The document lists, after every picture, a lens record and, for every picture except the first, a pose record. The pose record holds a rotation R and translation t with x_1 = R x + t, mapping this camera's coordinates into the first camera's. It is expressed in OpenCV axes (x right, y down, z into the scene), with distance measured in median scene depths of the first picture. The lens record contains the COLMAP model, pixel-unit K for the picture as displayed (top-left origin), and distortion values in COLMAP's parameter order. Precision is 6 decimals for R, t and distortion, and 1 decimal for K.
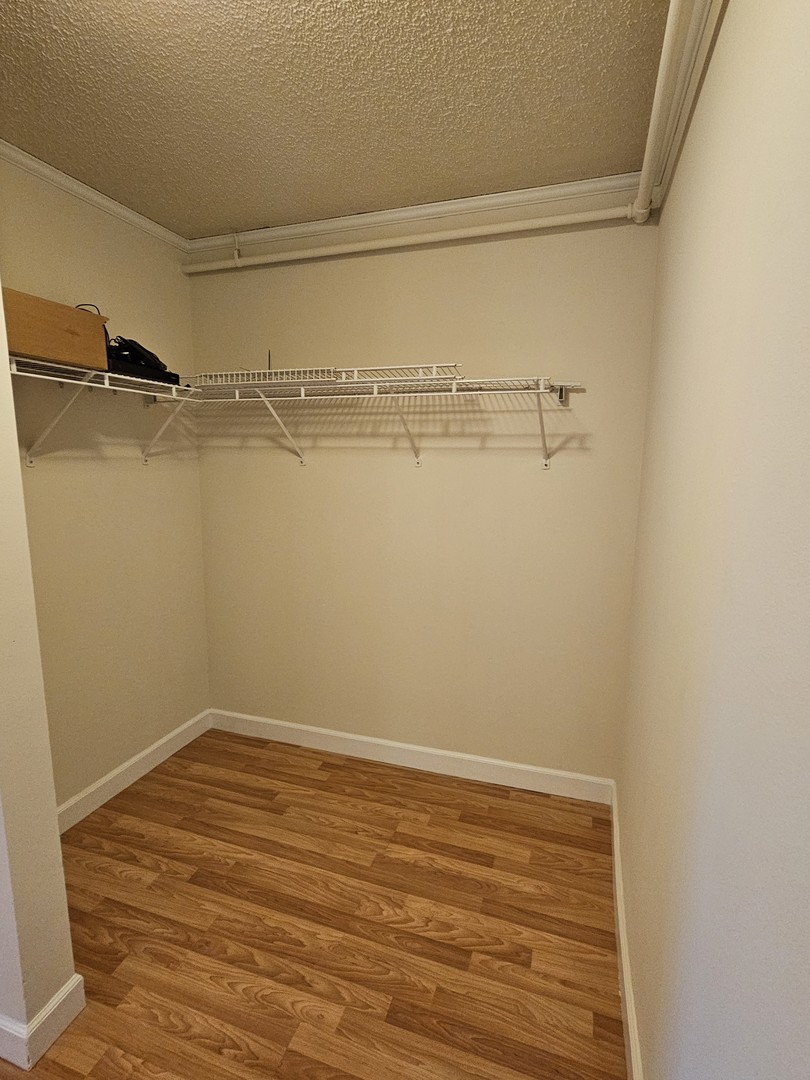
lens RADIAL K [[524.7, 0, 405.0], [0, 524.7, 540.0], [0, 0, 1]] dist [0.001645, 0.000846]
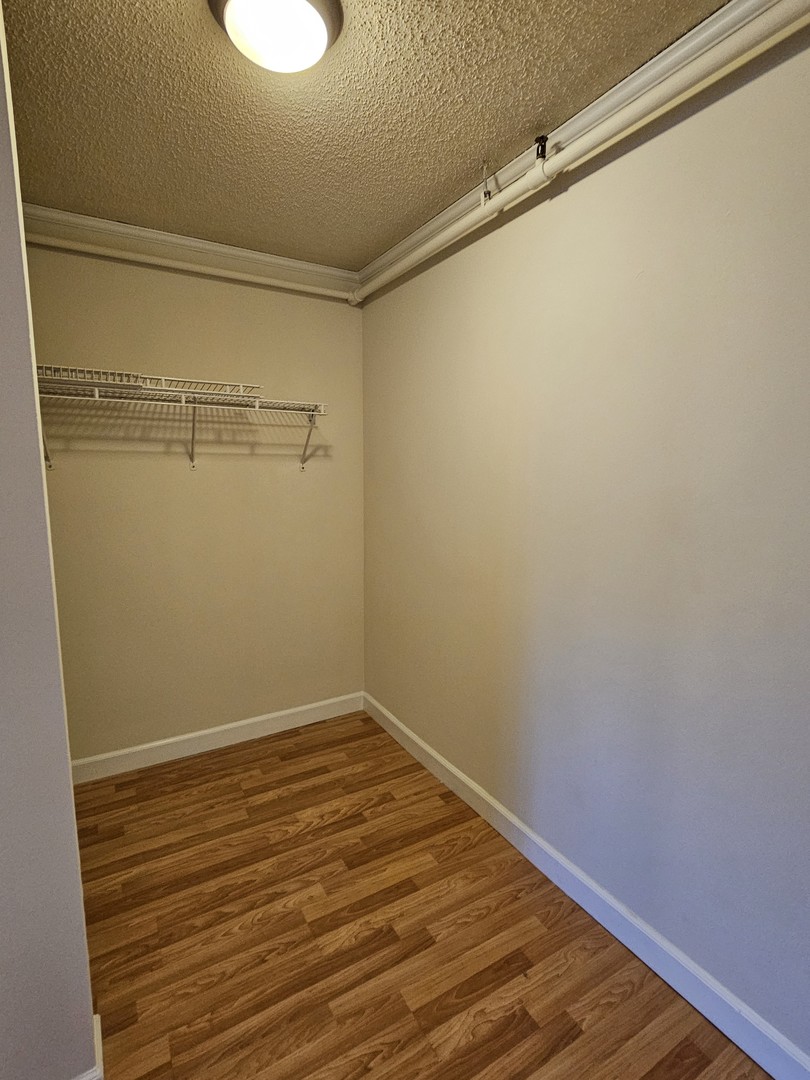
lens RADIAL K [[524.7, 0, 405.0], [0, 524.7, 540.0], [0, 0, 1]] dist [0.001645, 0.000846]
pose [[0.655758, -0.103711, 0.747814, -0.576766], [0.118408, 0.992390, 0.033797, 0.021769], [-0.745628, 0.066385, 0.663047, -0.047169]]
